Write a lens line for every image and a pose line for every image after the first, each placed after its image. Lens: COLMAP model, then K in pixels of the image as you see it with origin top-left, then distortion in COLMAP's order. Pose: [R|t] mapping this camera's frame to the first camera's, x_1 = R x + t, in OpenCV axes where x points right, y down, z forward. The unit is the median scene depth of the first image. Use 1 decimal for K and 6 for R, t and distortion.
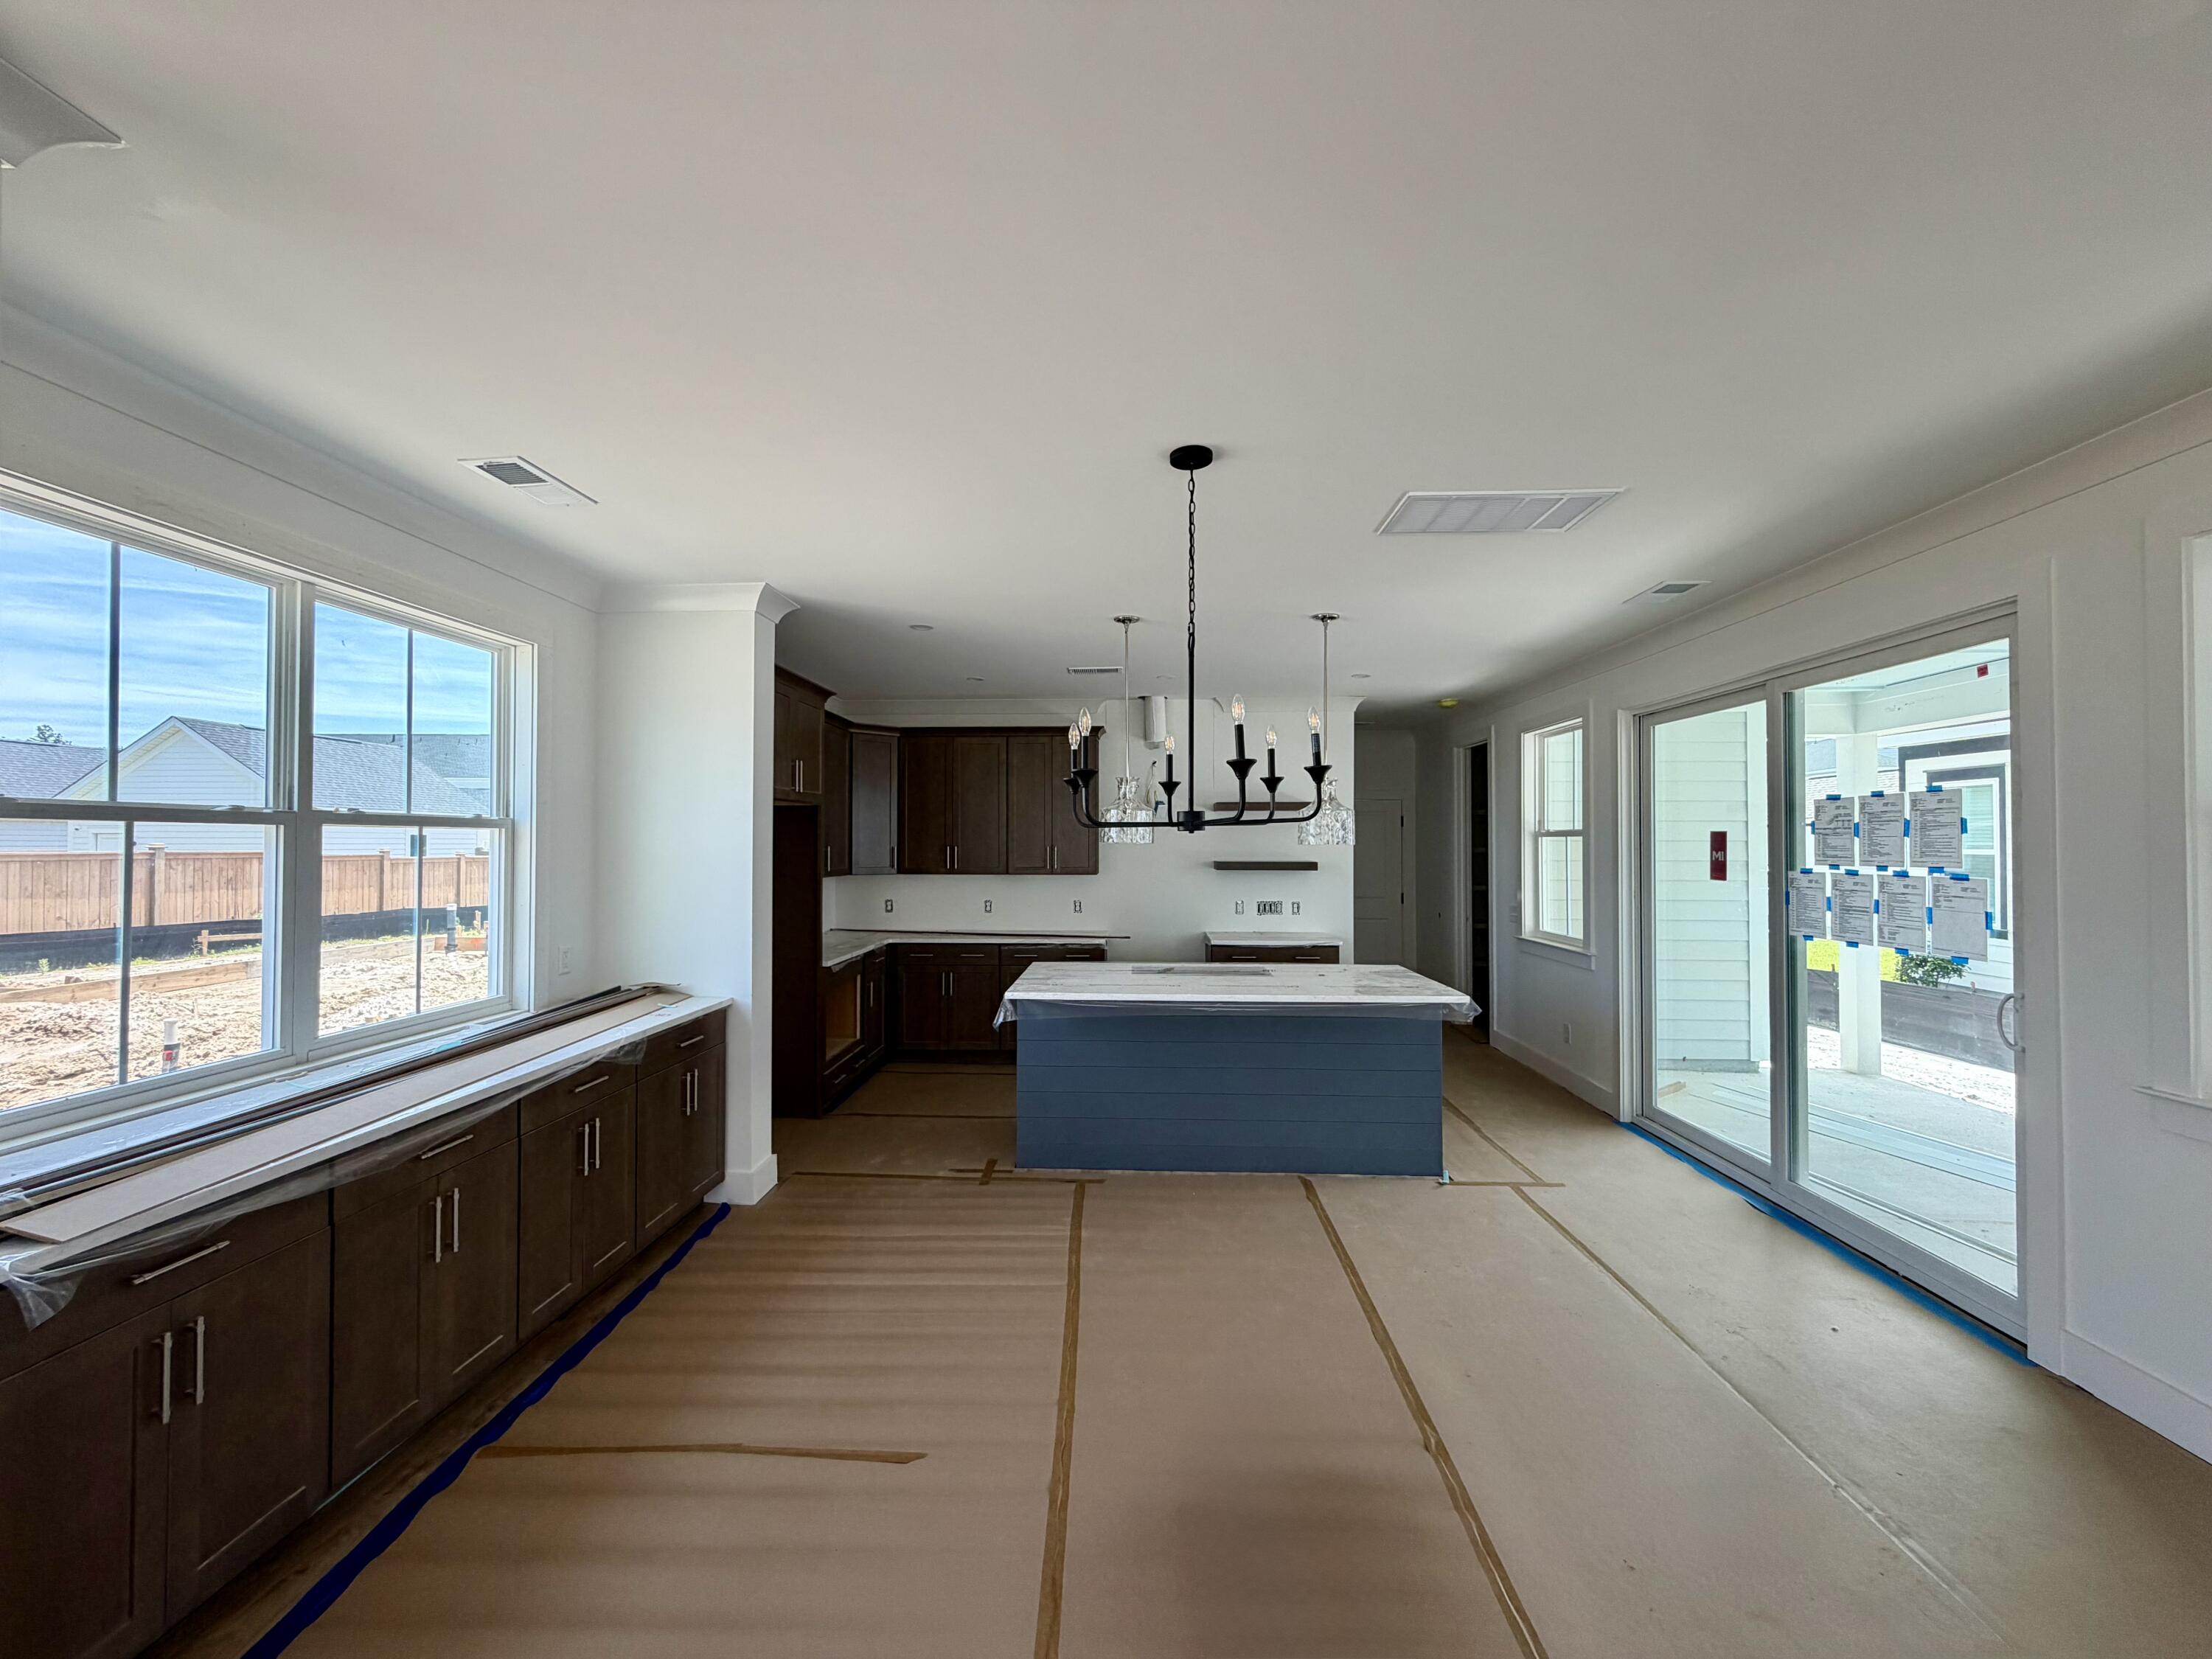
lens RADIAL K [[885.3, 0, 1097.8], [0, 885.3, 836.2], [0, 0, 1]] dist [-0.001672, 0.000564]
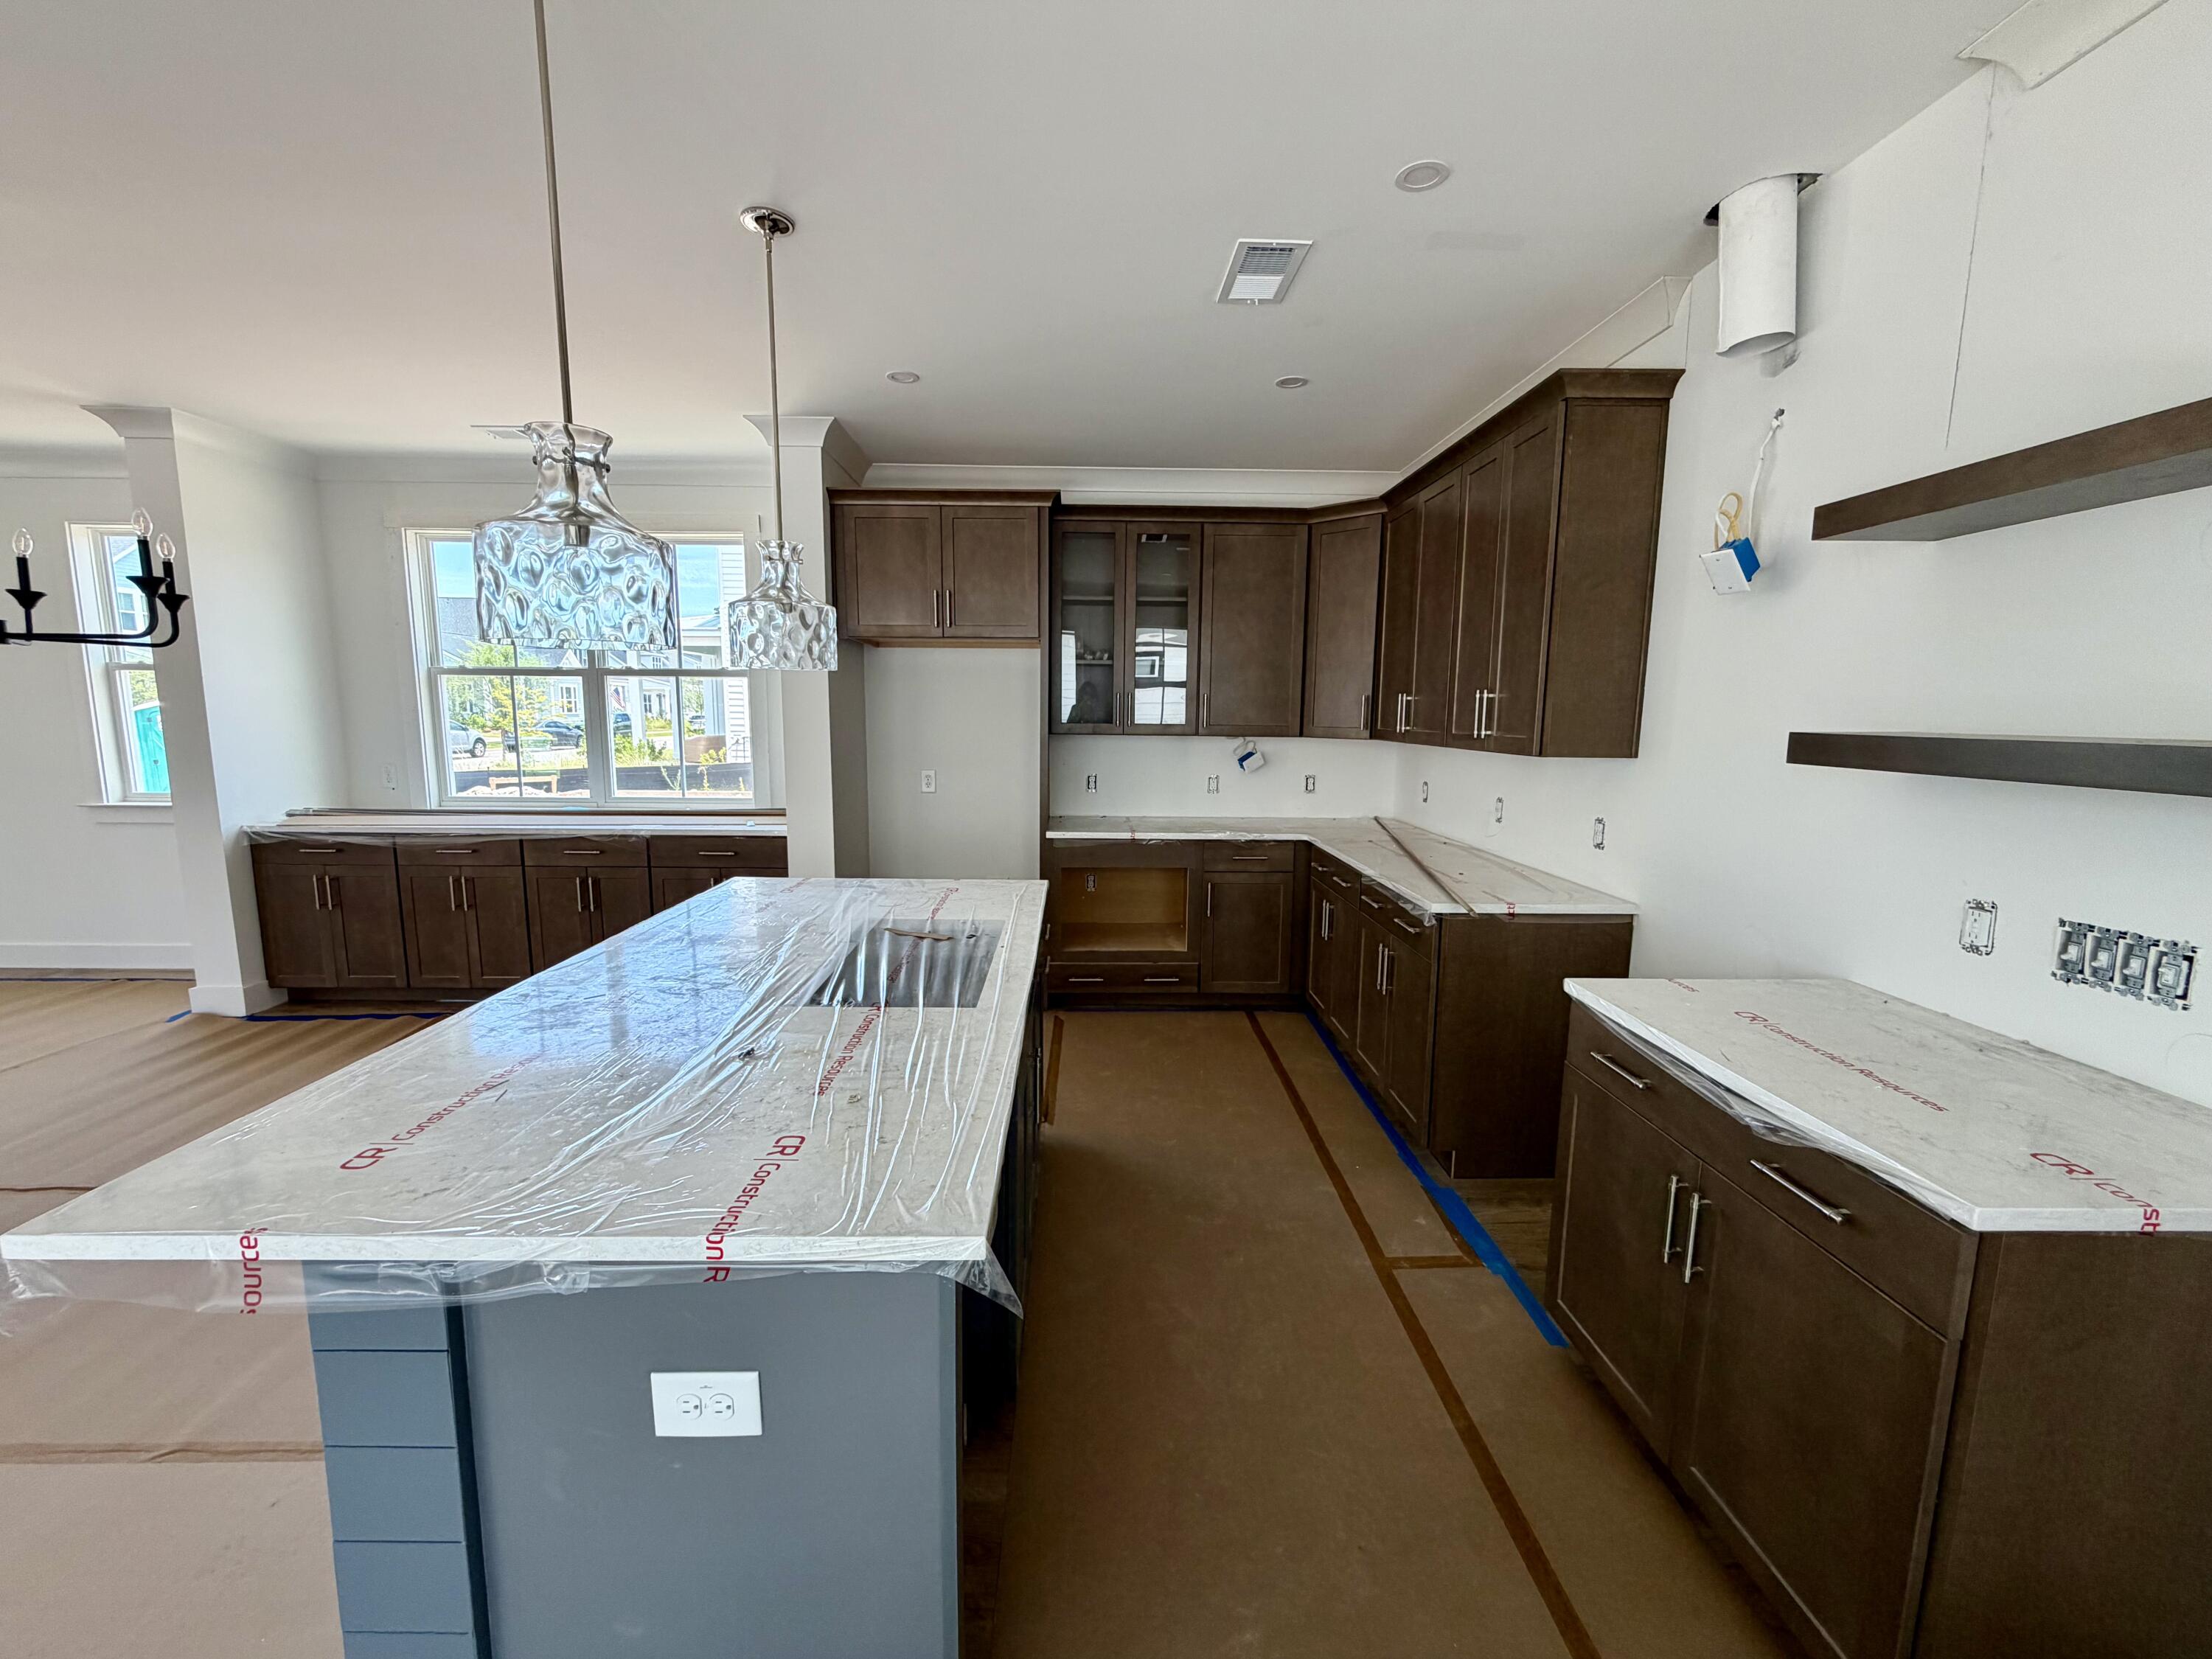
lens RADIAL K [[885.3, 0, 1094.4], [0, 885.3, 831.3], [0, 0, 1]] dist [-0.001672, 0.000564]
pose [[0.066752, 0.137777, -0.988211, 0.533181], [-0.000349, 0.990424, 0.138062, 0.027519], [0.997770, -0.008871, 0.066161, 1.023802]]
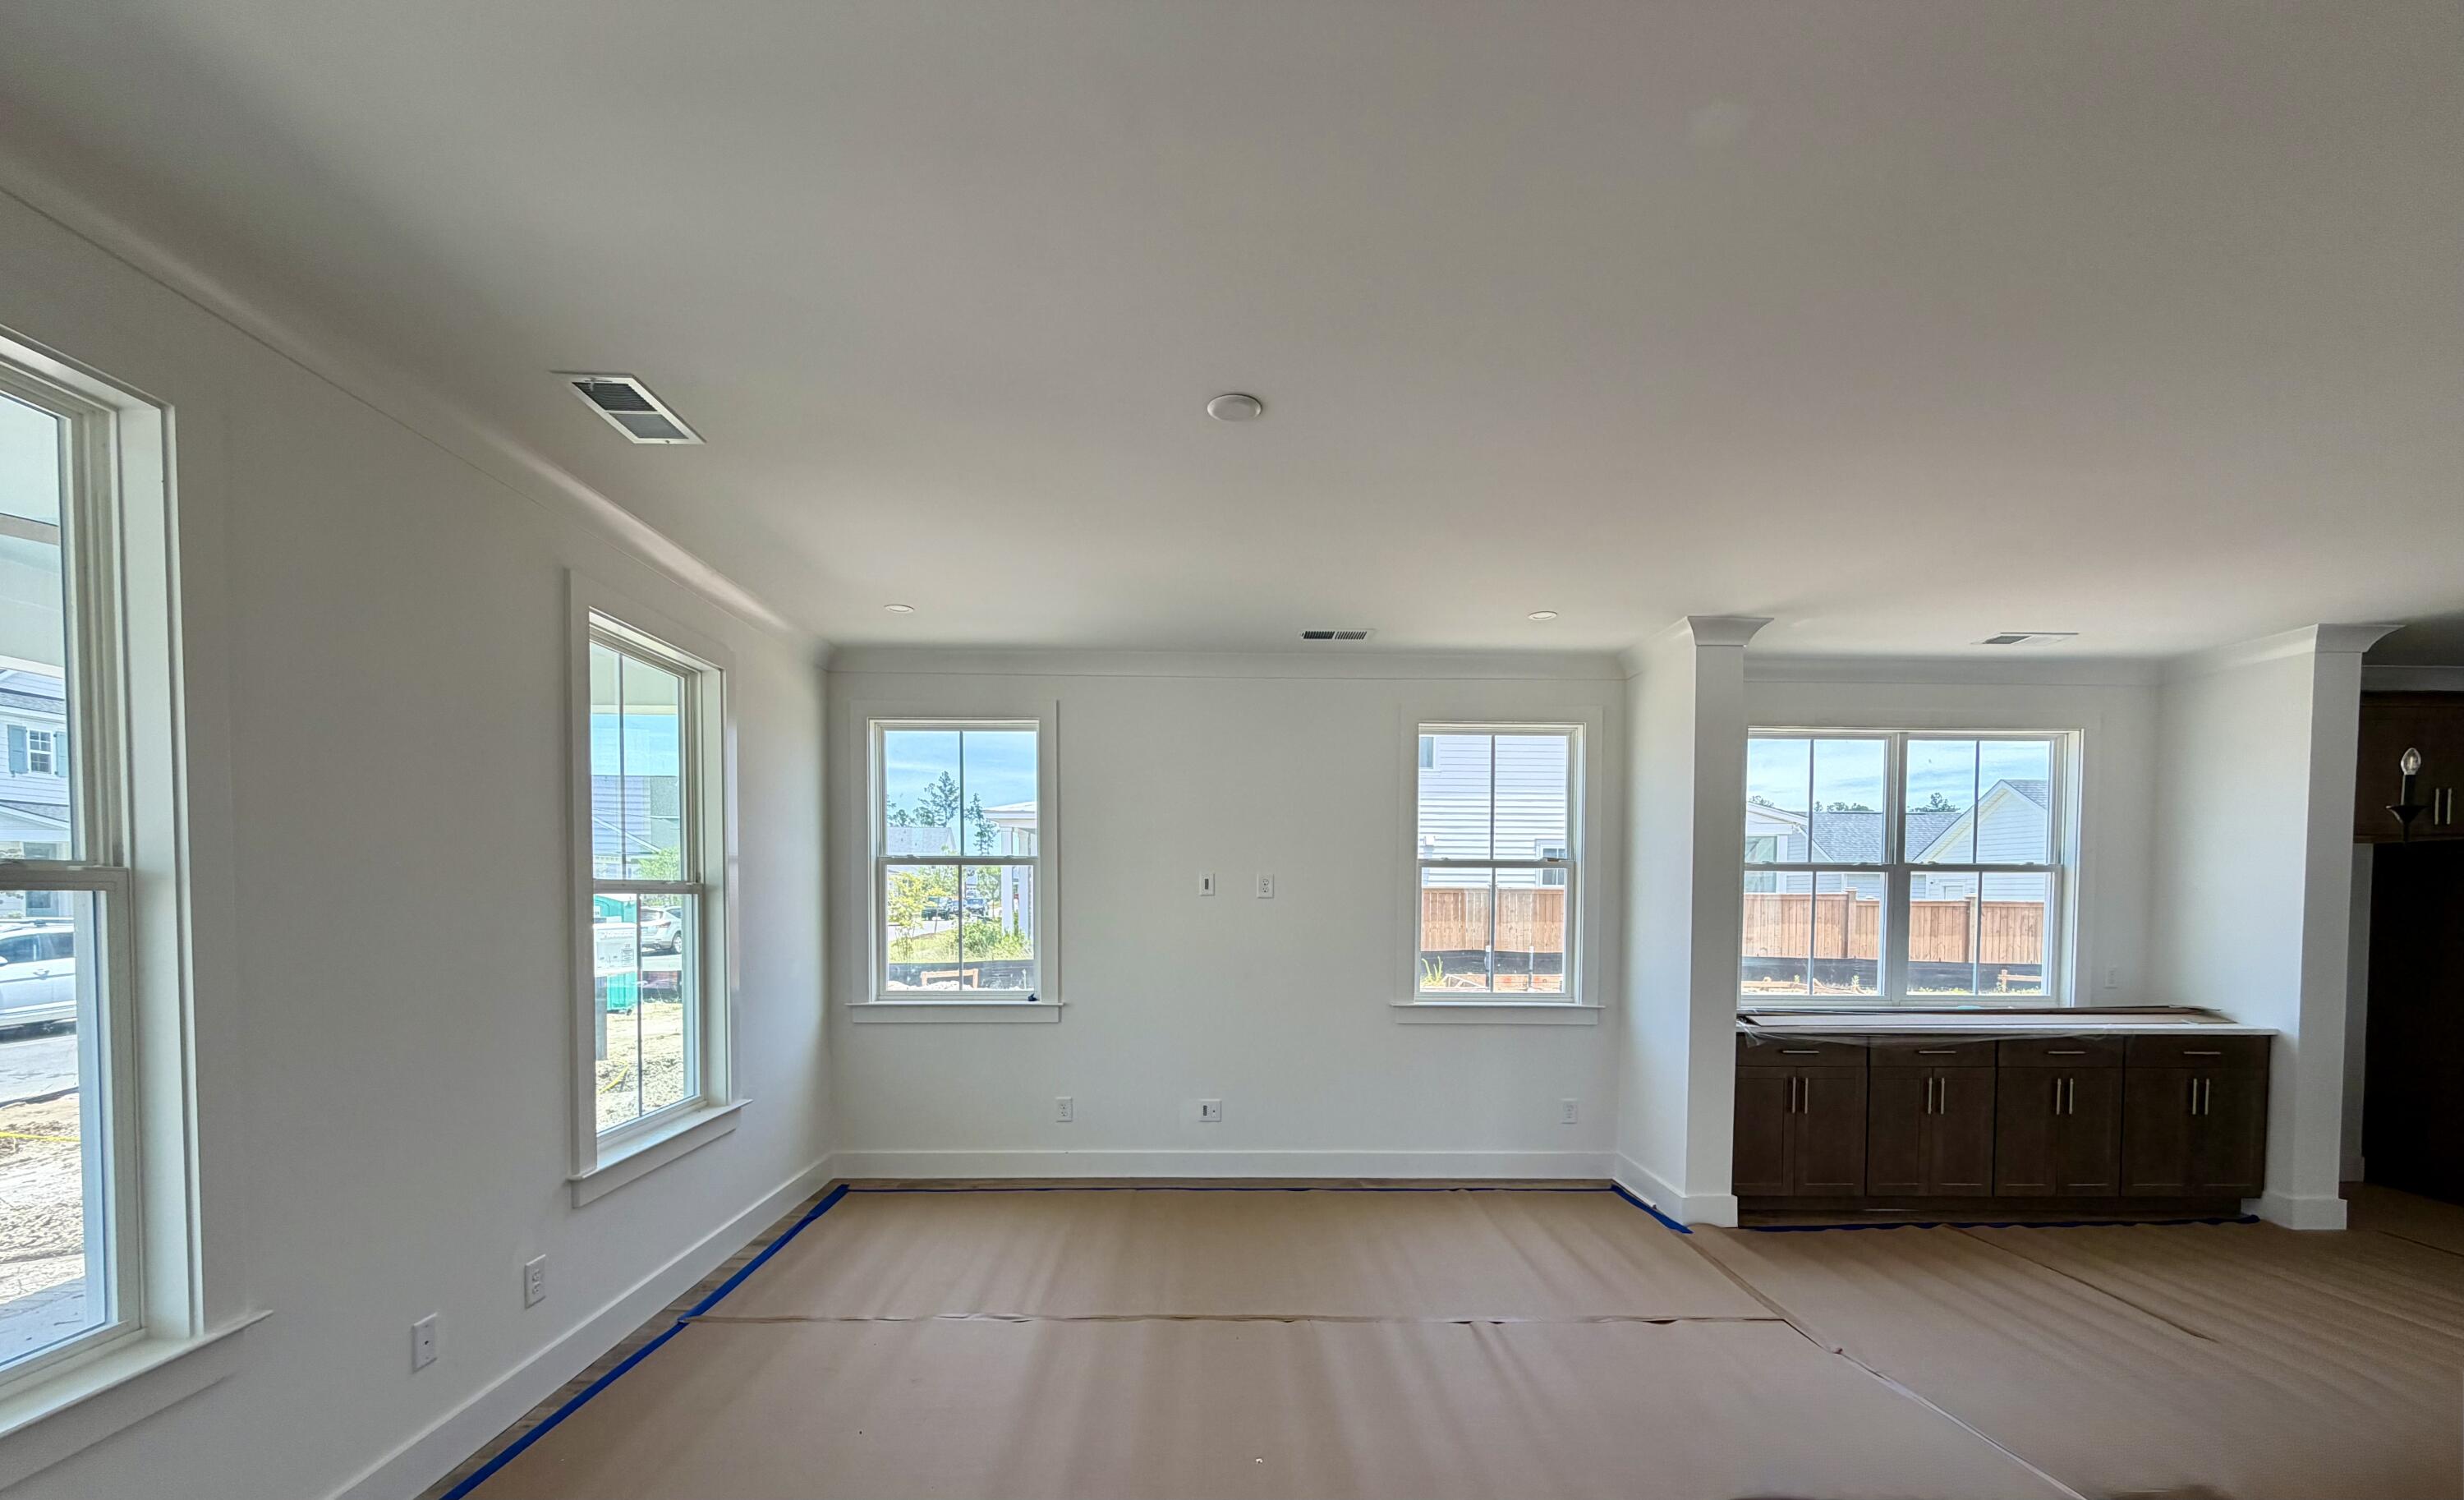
lens RADIAL K [[964.2, 0, 1220.6], [0, 964.2, 923.0], [0, 0, 1]] dist [-0.003423, 0.000287]
pose [[0.062618, 0.030854, -0.997561, 0.507690], [0.003370, 0.999510, 0.031126, 0.013630], [0.998032, -0.005311, 0.062483, -0.256294]]
